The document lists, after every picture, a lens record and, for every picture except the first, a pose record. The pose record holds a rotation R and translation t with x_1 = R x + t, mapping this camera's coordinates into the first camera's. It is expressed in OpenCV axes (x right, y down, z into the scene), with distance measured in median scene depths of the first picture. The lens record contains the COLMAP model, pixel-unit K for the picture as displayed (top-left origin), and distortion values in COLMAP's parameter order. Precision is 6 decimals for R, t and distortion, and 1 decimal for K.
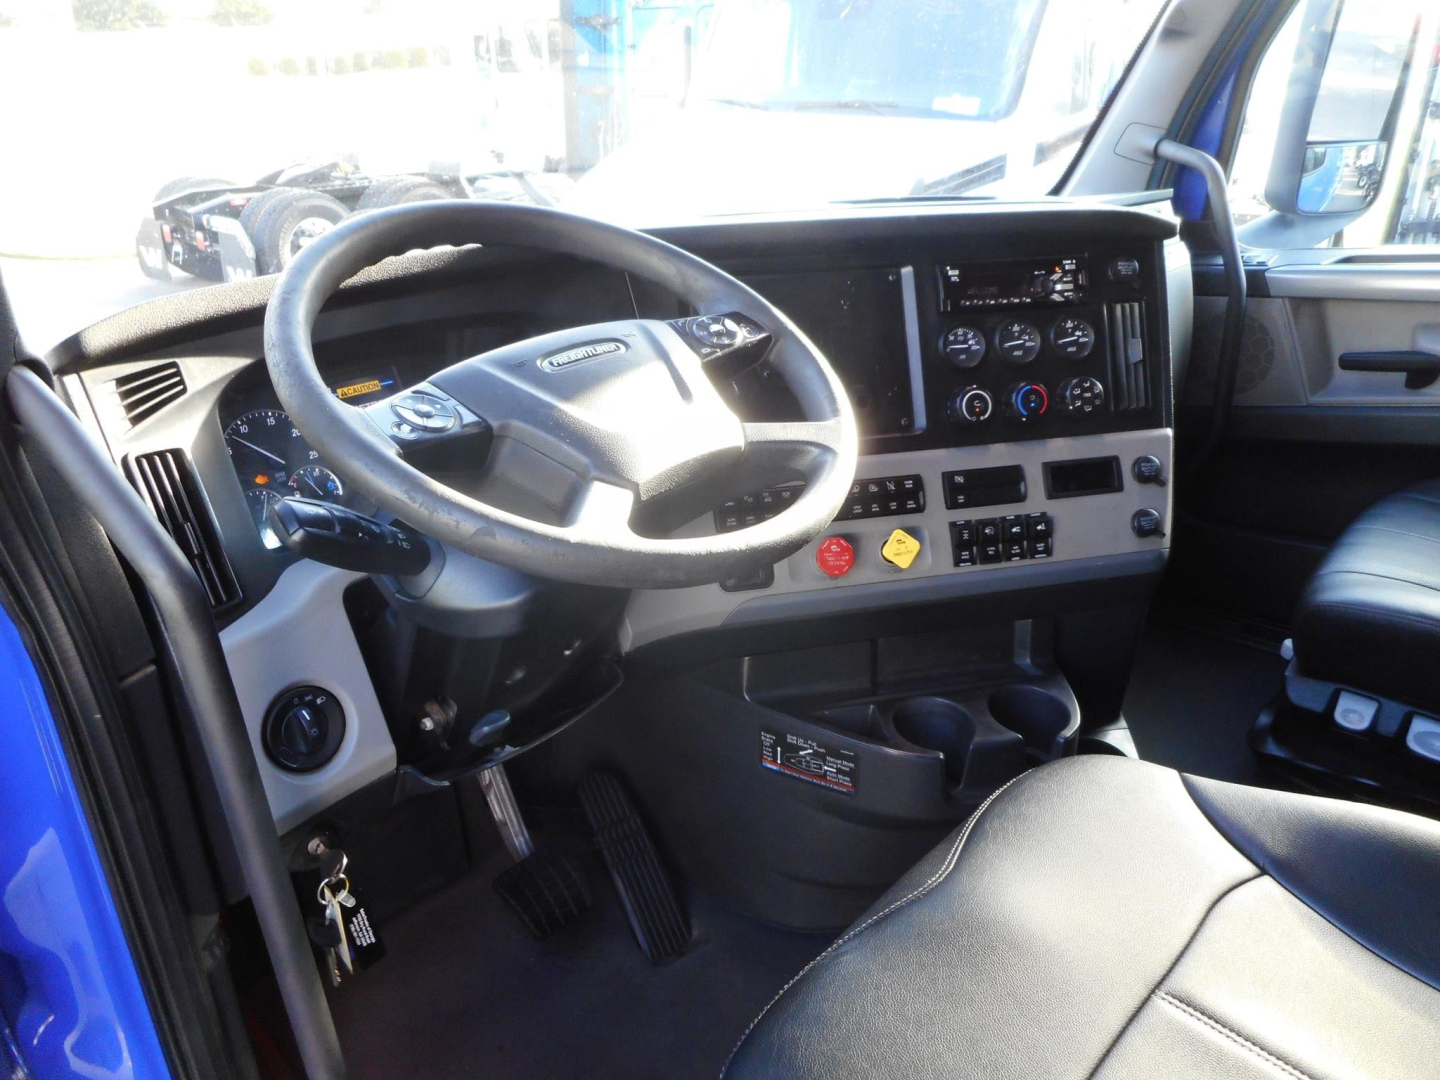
lens RADIAL K [[1098.4, 0, 727.0], [0, 1098.4, 538.0], [0, 0, 1]] dist [-0.004680, -0.002320]
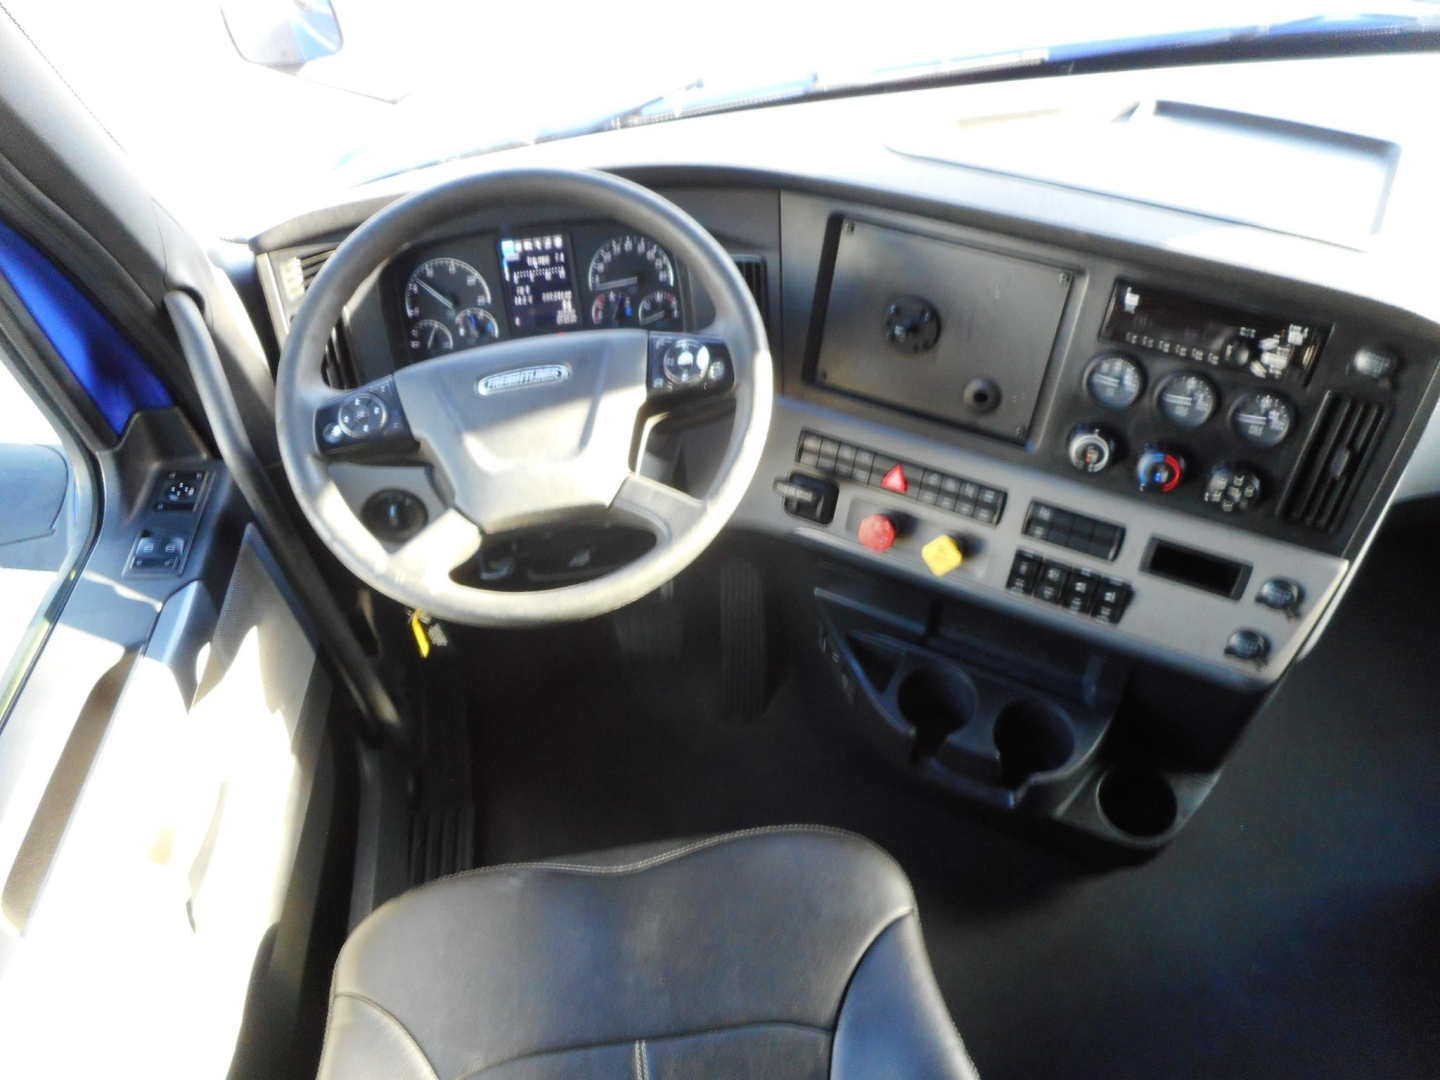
lens RADIAL K [[1098.4, 0, 727.0], [0, 1098.4, 538.0], [0, 0, 1]] dist [-0.004680, -0.002320]
pose [[0.754042, 0.473057, -0.455672, 0.440418], [-0.207312, 0.829696, 0.518292, -0.459800], [0.623251, -0.296347, 0.723696, 0.153709]]
